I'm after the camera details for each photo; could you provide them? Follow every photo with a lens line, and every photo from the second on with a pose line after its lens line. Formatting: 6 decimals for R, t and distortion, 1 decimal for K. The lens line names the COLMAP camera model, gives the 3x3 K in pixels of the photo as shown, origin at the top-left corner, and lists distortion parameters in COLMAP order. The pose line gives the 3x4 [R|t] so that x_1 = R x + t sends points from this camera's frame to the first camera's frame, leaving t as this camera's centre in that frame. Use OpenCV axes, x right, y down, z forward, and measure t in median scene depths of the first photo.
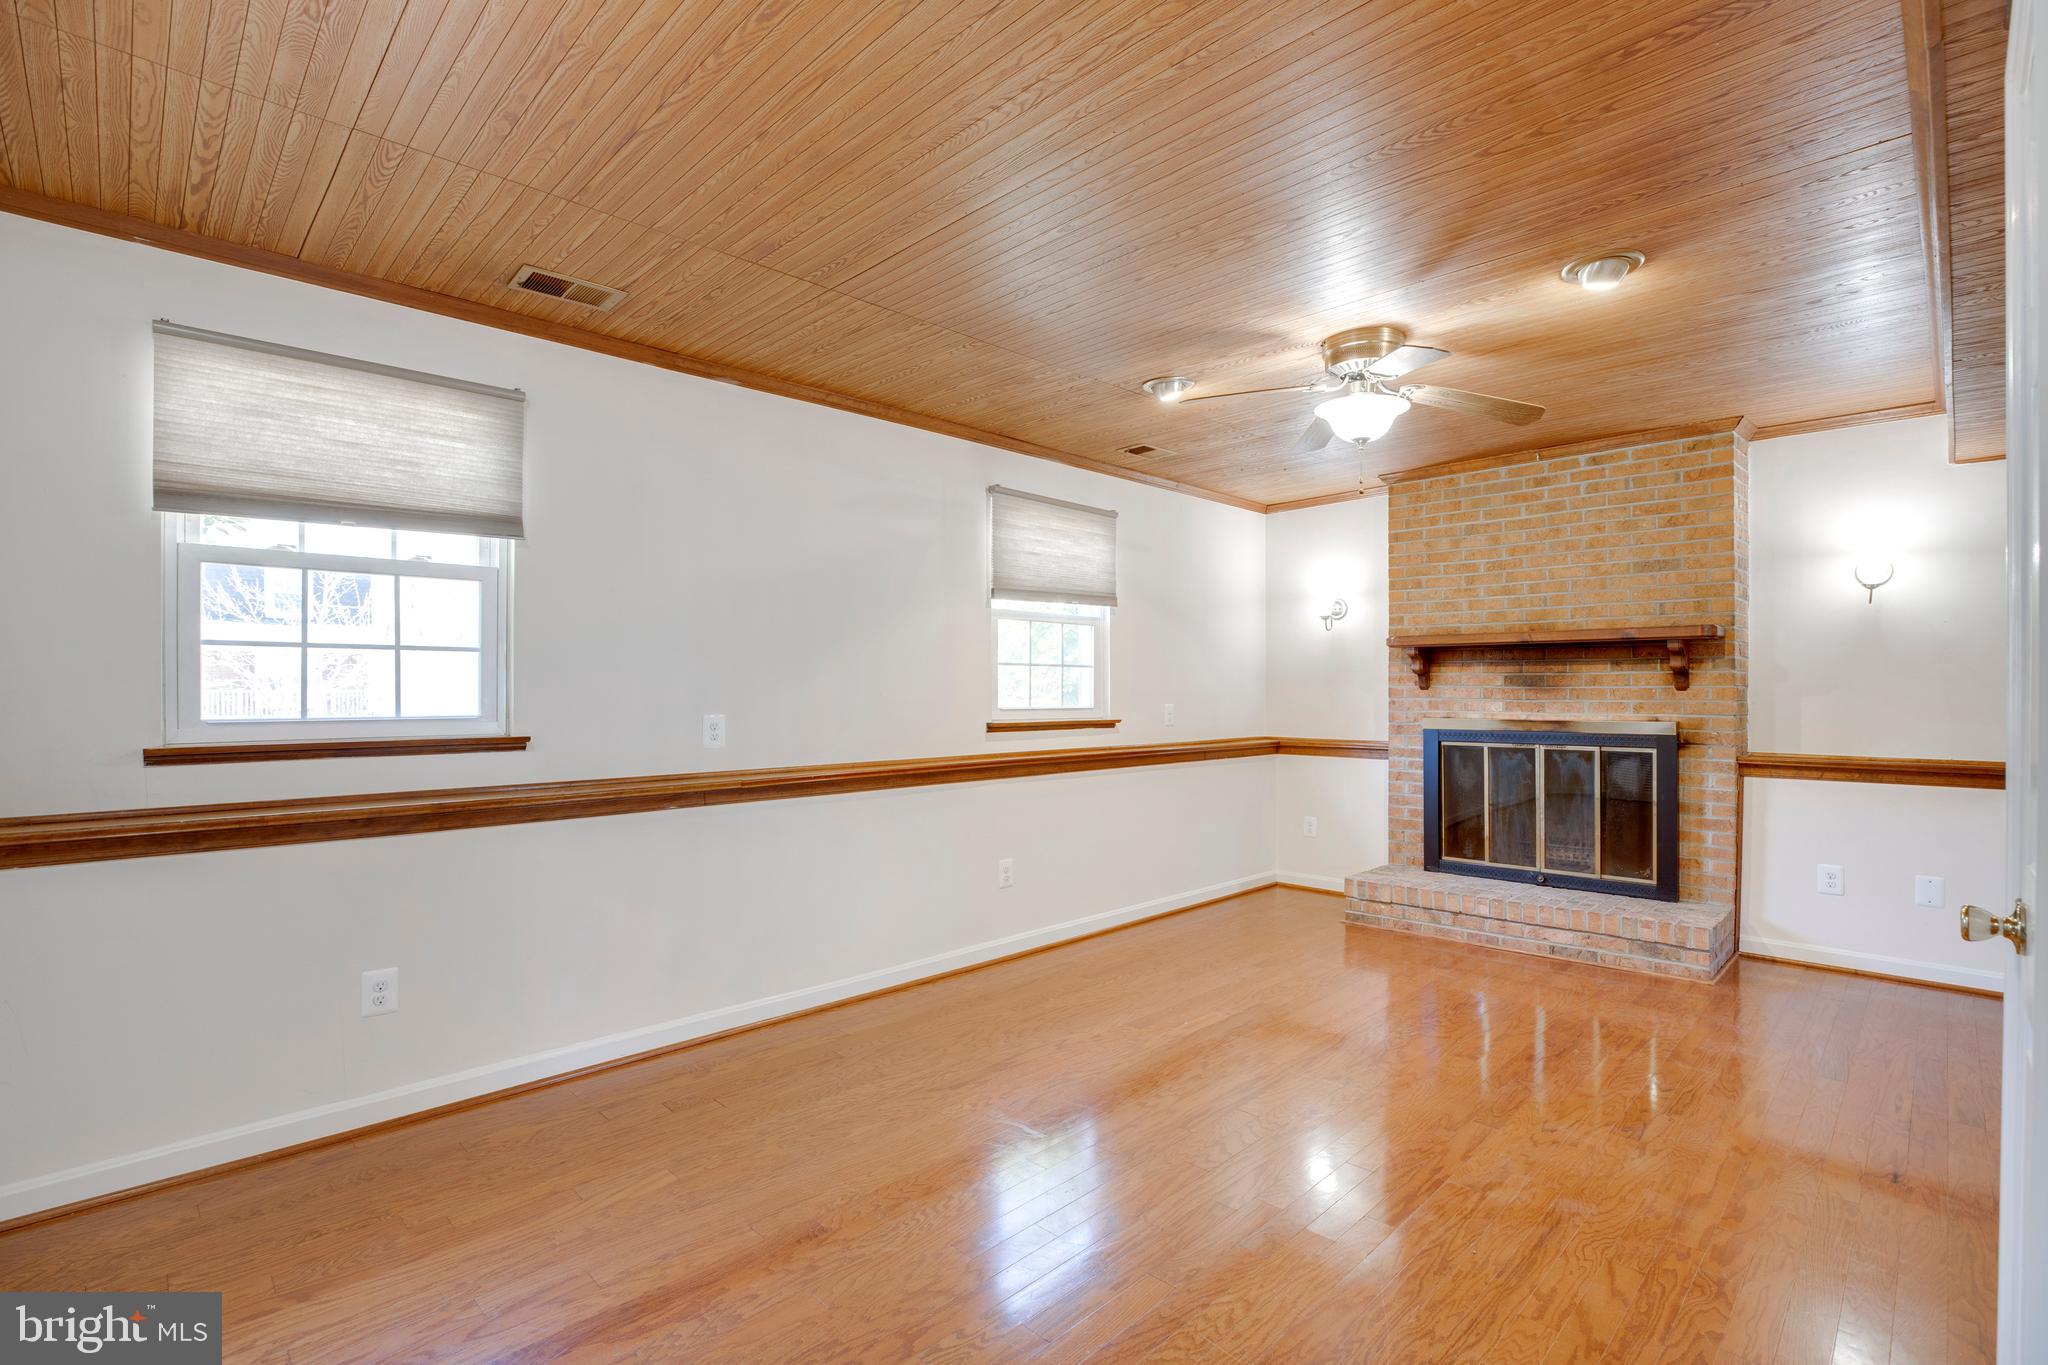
lens RADIAL K [[956.4, 0, 1018.6], [0, 956.4, 697.6], [0, 0, 1]] dist [-0.026097, 0.000721]
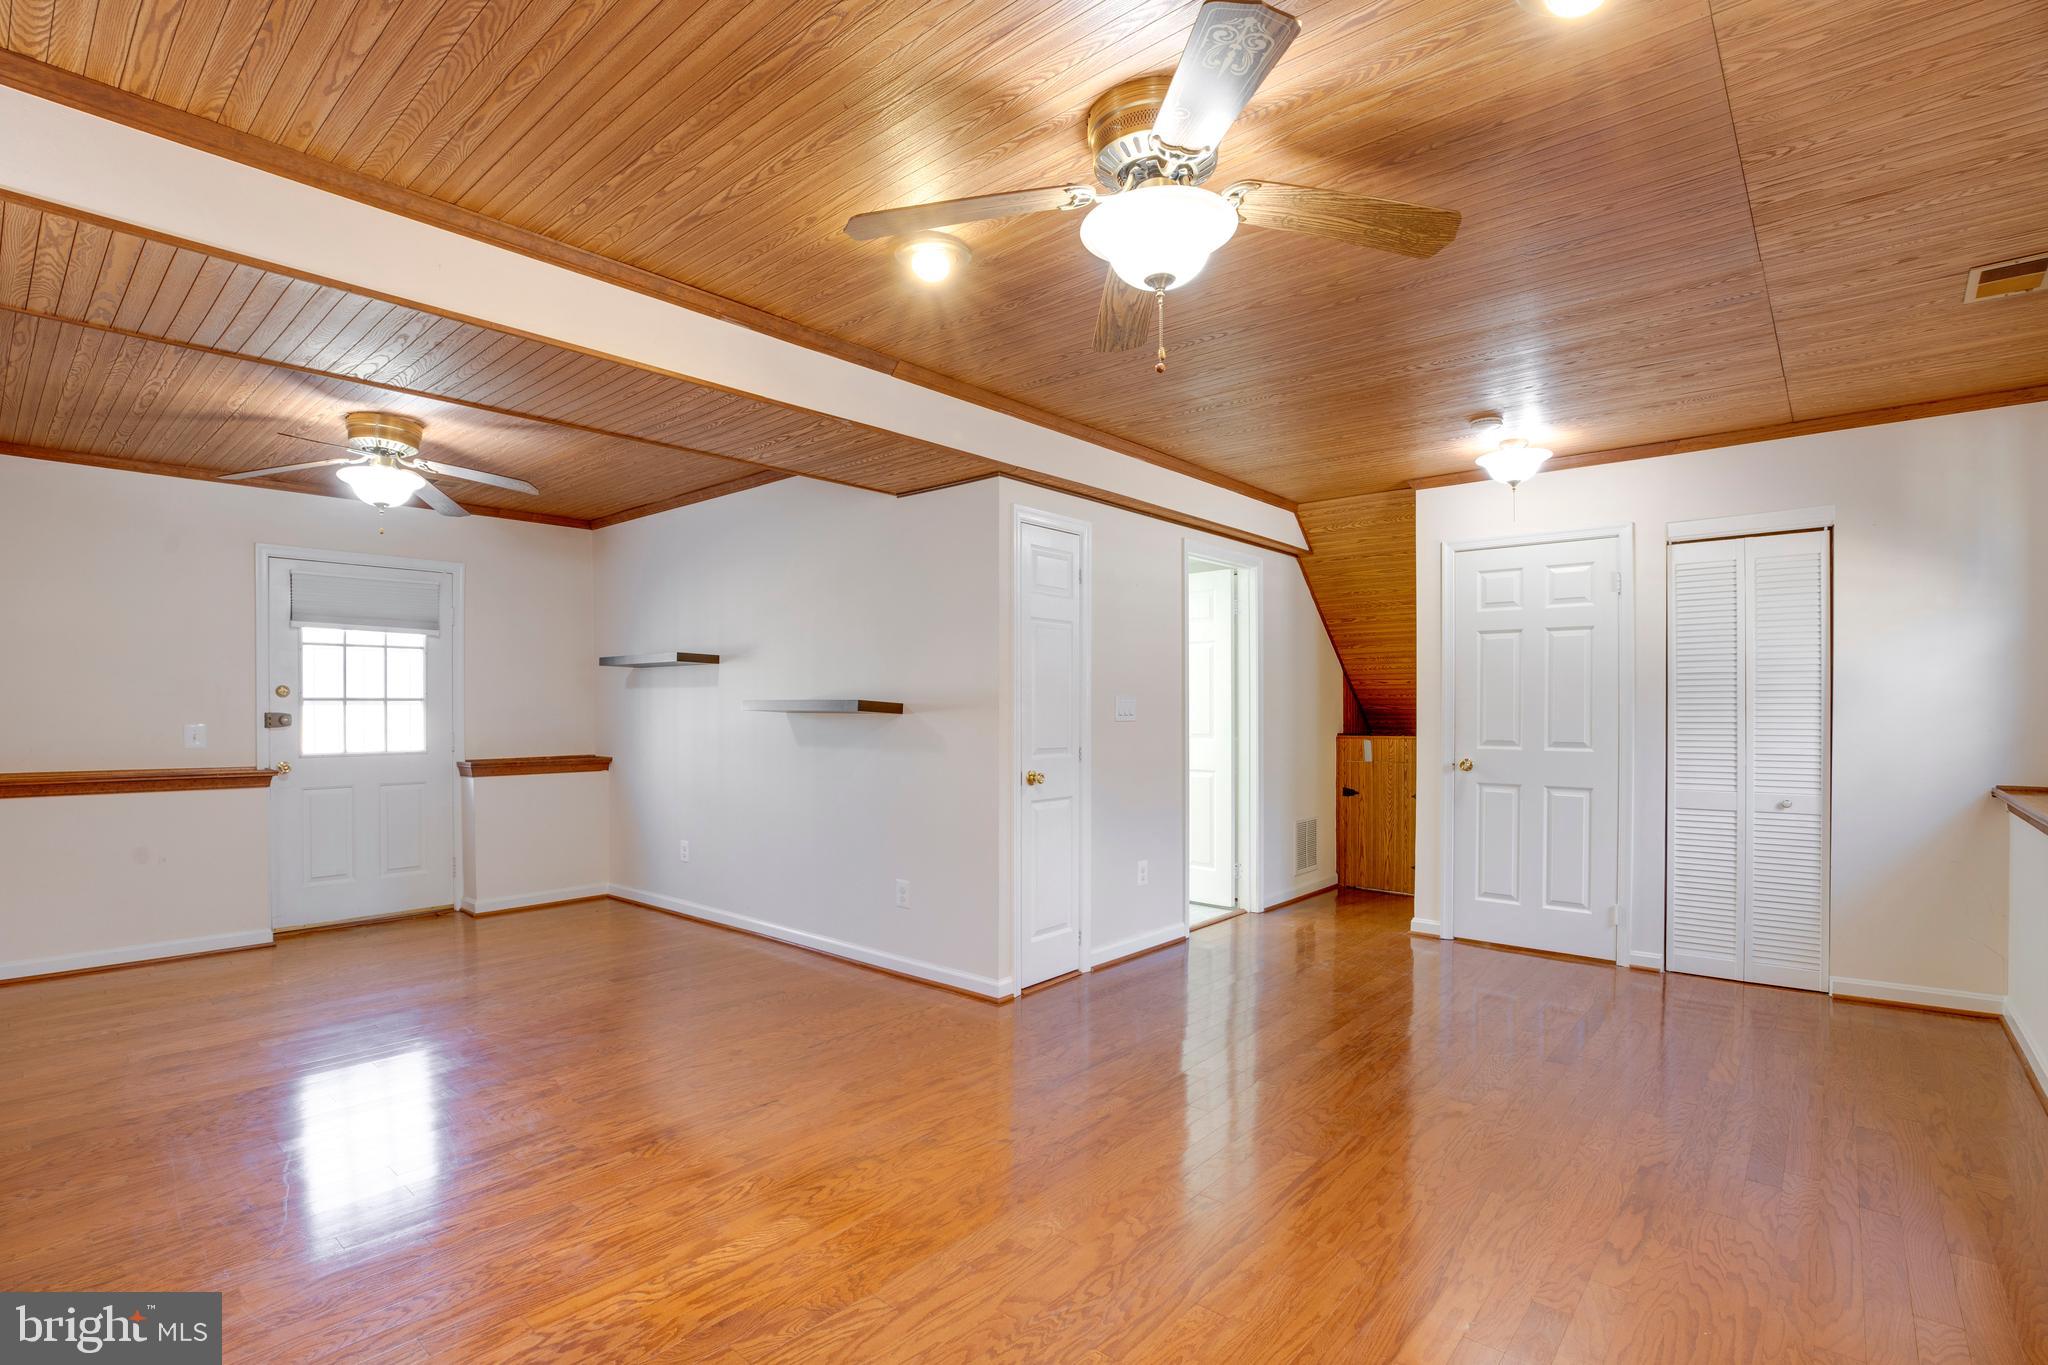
lens RADIAL K [[979.8, 0, 1051.2], [0, 979.8, 719.2], [0, 0, 1]] dist [-0.003754, -0.000465]
pose [[-0.993951, 0.002595, -0.109798, 0.373536], [-0.000009, 0.999719, 0.023714, -0.012032], [0.109829, 0.023571, -0.993671, 1.213653]]
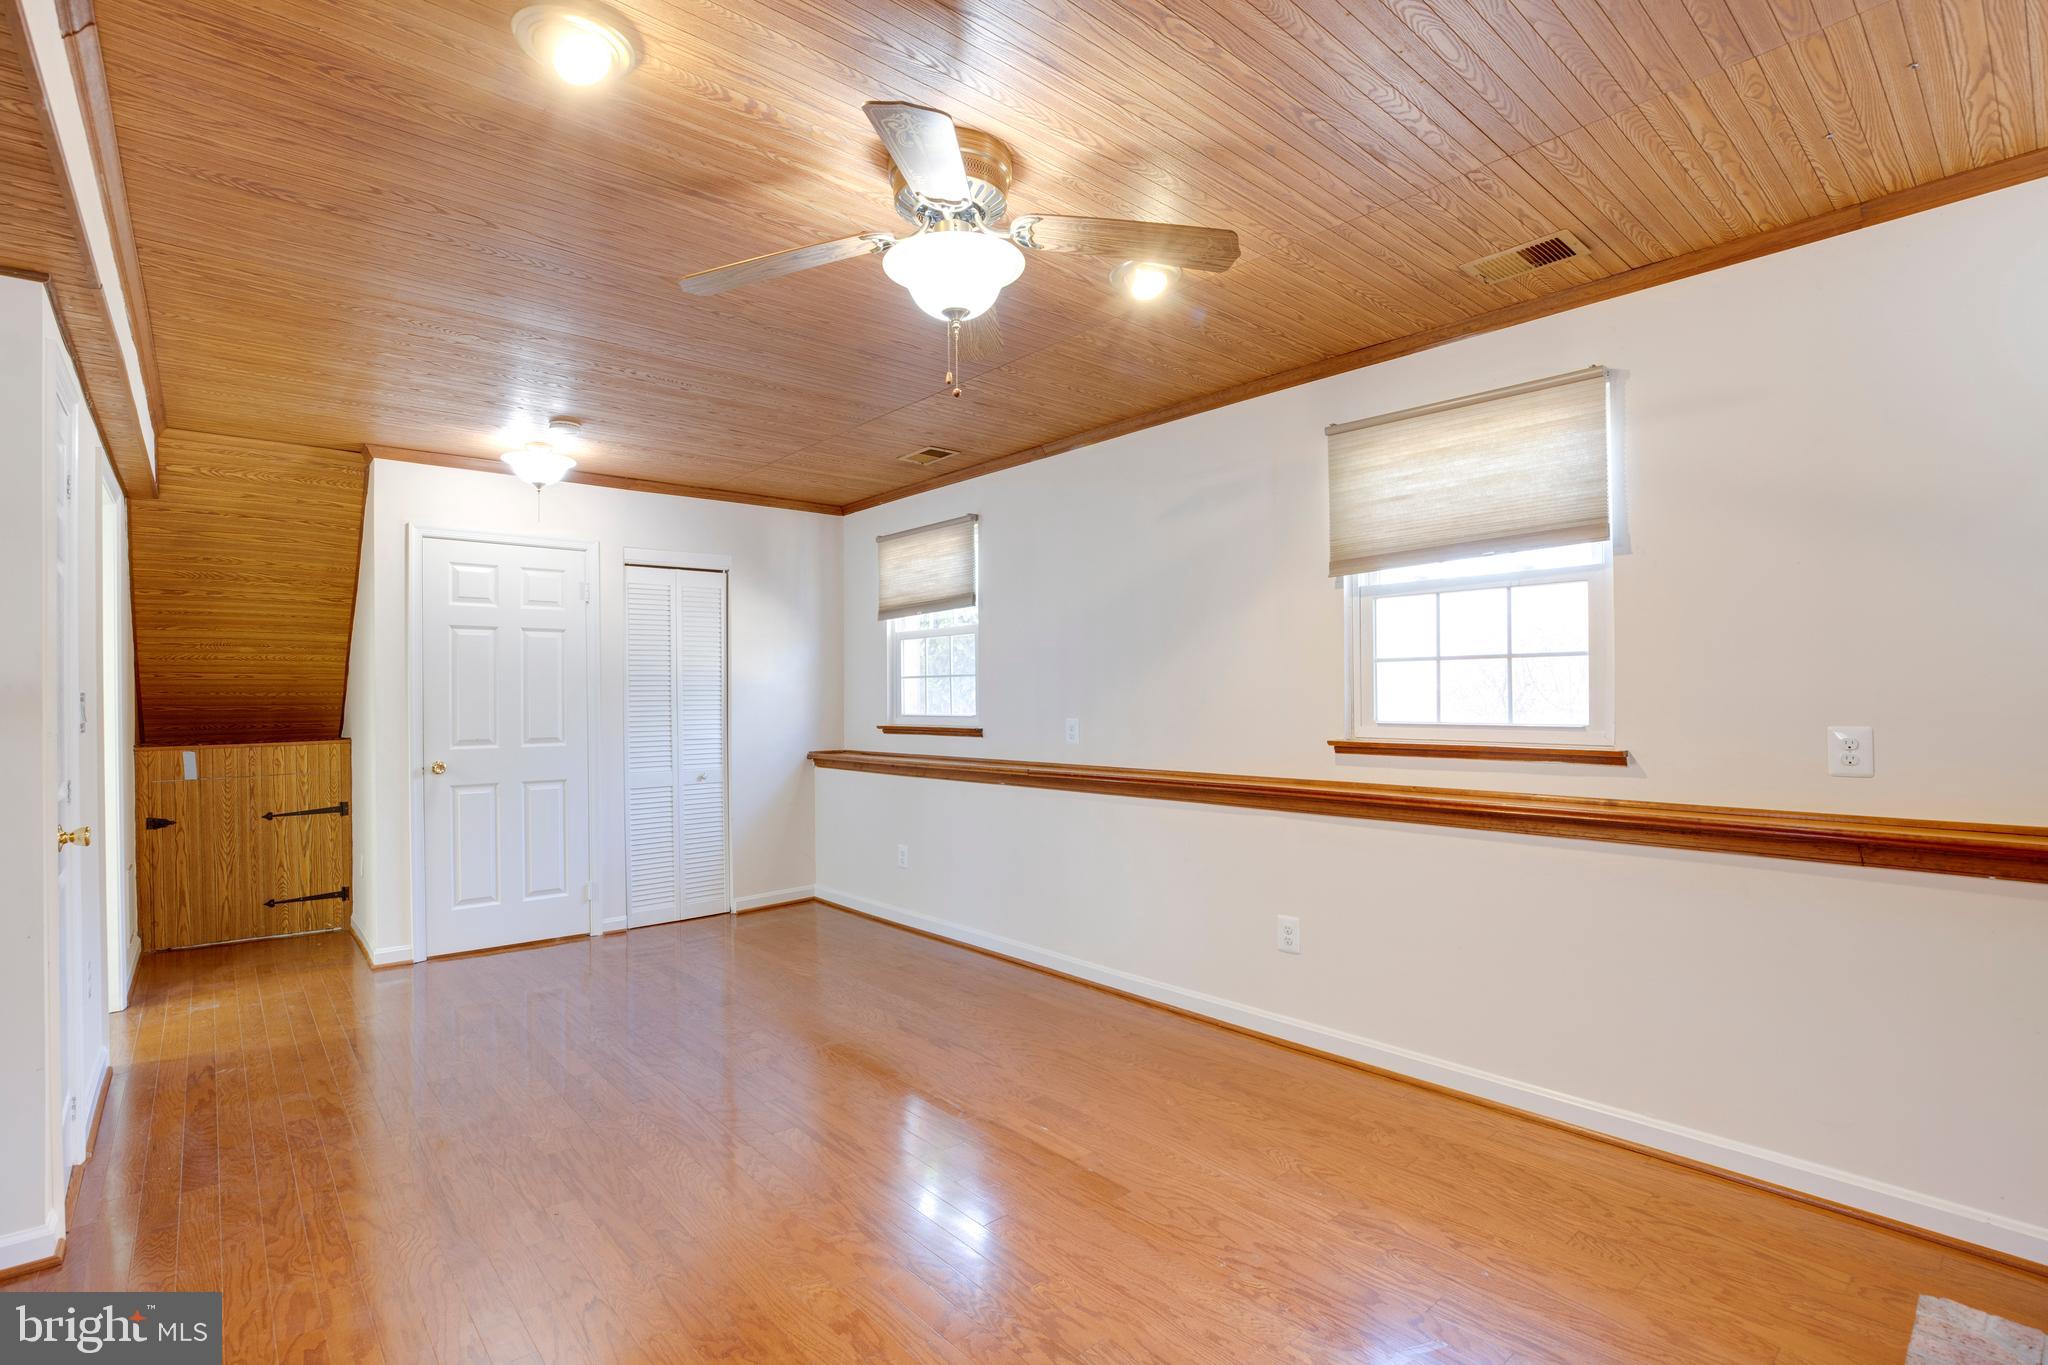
lens RADIAL K [[956.4, 0, 1018.6], [0, 956.4, 697.6], [0, 0, 1]] dist [-0.026097, 0.000721]
pose [[-0.060310, -0.000266, -0.998180, 0.758999], [-0.000186, 1.000000, -0.000255, -0.007461], [0.998180, 0.000170, -0.060310, 0.816461]]
